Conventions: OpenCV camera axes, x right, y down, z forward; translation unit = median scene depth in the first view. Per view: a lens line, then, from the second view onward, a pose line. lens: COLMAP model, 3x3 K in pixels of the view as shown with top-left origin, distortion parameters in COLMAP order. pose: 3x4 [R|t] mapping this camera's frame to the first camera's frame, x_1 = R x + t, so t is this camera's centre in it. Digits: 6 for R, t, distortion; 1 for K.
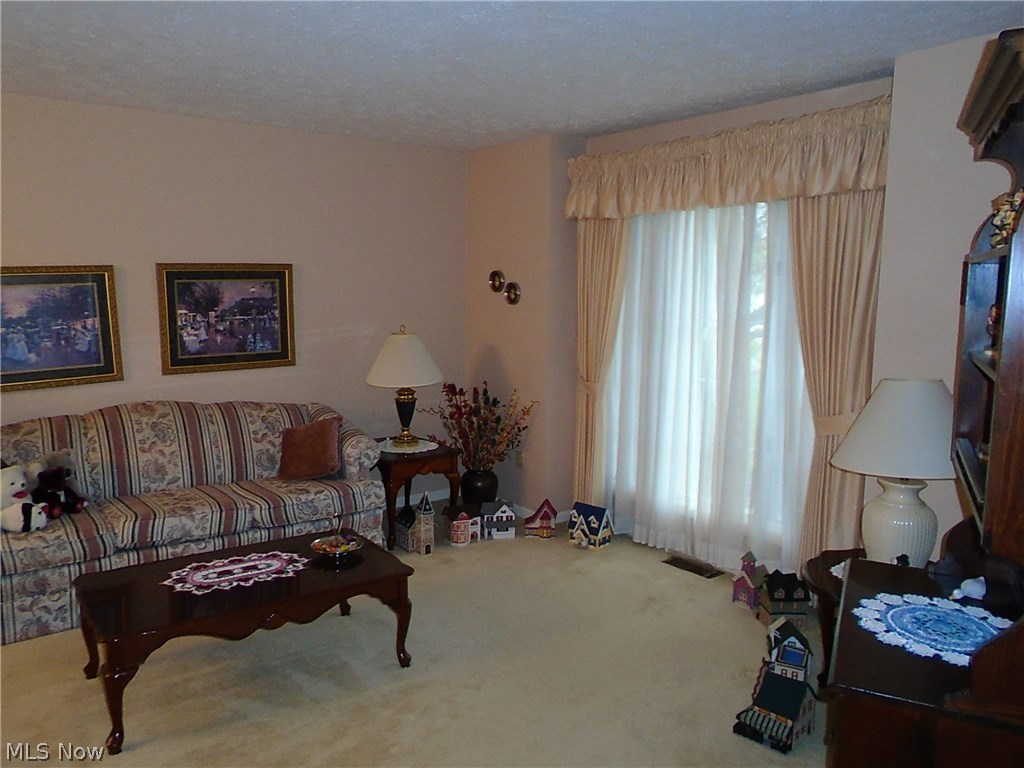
lens RADIAL K [[788.8, 0, 511.5], [0, 788.8, 371.0], [0, 0, 1]] dist [-0.007161, 0.047098]
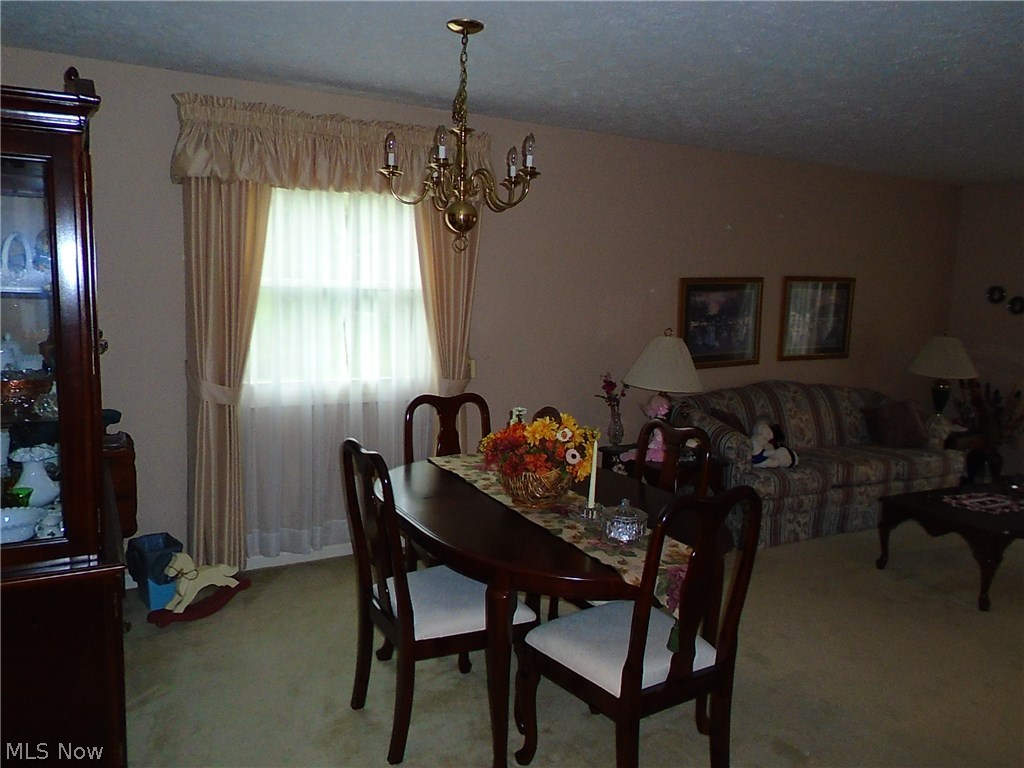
lens RADIAL K [[788.8, 0, 511.5], [0, 788.8, 371.0], [0, 0, 1]] dist [-0.007161, 0.047098]
pose [[0.991831, 0.039534, -0.121280, -0.767952], [-0.039991, 0.999199, -0.001339, 0.043243], [0.121130, 0.006178, 0.992617, -0.372339]]
